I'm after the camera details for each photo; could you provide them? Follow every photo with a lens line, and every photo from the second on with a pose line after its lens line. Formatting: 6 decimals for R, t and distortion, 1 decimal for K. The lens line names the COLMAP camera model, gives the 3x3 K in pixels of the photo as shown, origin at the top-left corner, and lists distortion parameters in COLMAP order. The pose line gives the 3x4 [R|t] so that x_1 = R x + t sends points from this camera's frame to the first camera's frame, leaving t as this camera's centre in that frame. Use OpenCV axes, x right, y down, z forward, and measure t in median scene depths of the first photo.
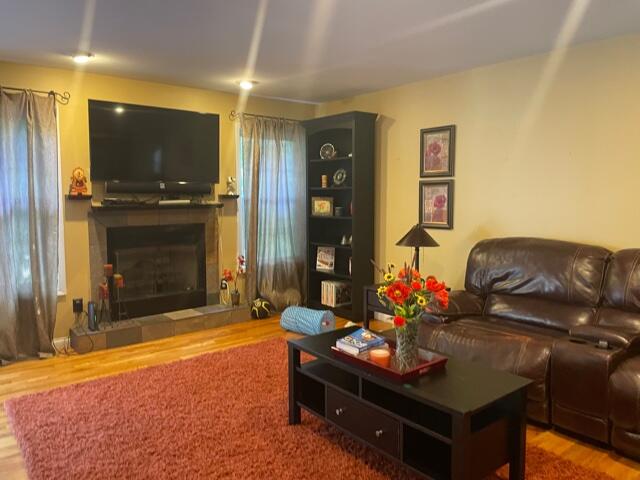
lens RADIAL K [[488.5, 0, 320.6], [0, 488.5, 237.1], [0, 0, 1]] dist [0.065854, -0.086137]
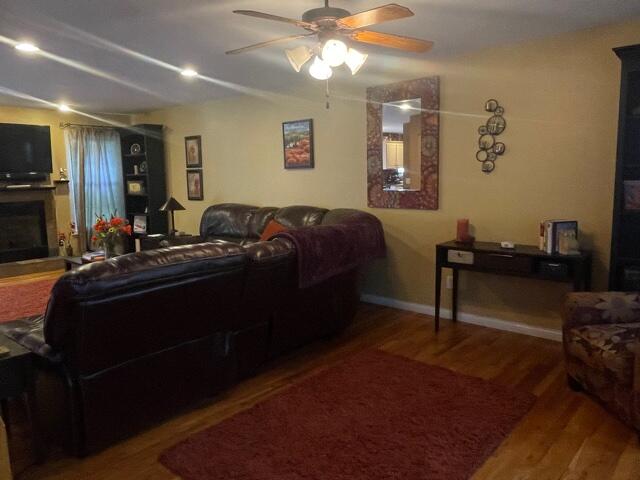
lens RADIAL K [[480.1, 0, 320.2], [0, 480.1, 241.5], [0, 0, 1]] dist [-0.006288, -0.012430]
pose [[0.984968, -0.035950, 0.168955, 0.323697], [0.027899, 0.998370, 0.049784, 0.045007], [-0.170470, -0.044322, 0.984366, -0.539570]]
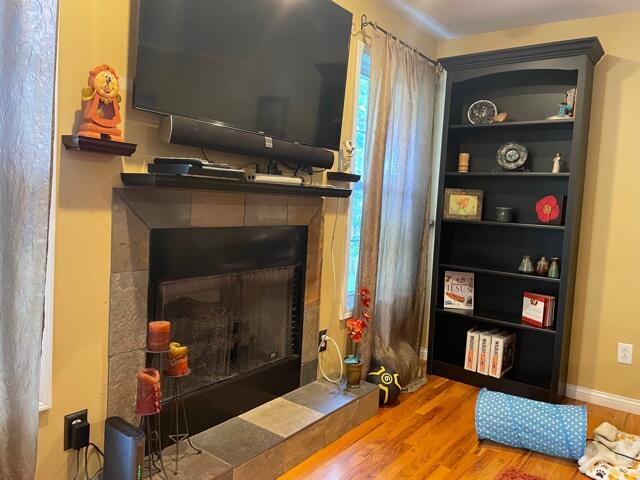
lens RADIAL K [[488.5, 0, 307.8], [0, 488.5, 236.5], [0, 0, 1]] dist [0.065854, -0.086137]
pose [[0.971464, 0.035084, 0.234577, -0.351220], [-0.033072, 0.999375, -0.012504, -0.010867], [-0.234869, 0.004390, 0.972017, 0.499070]]
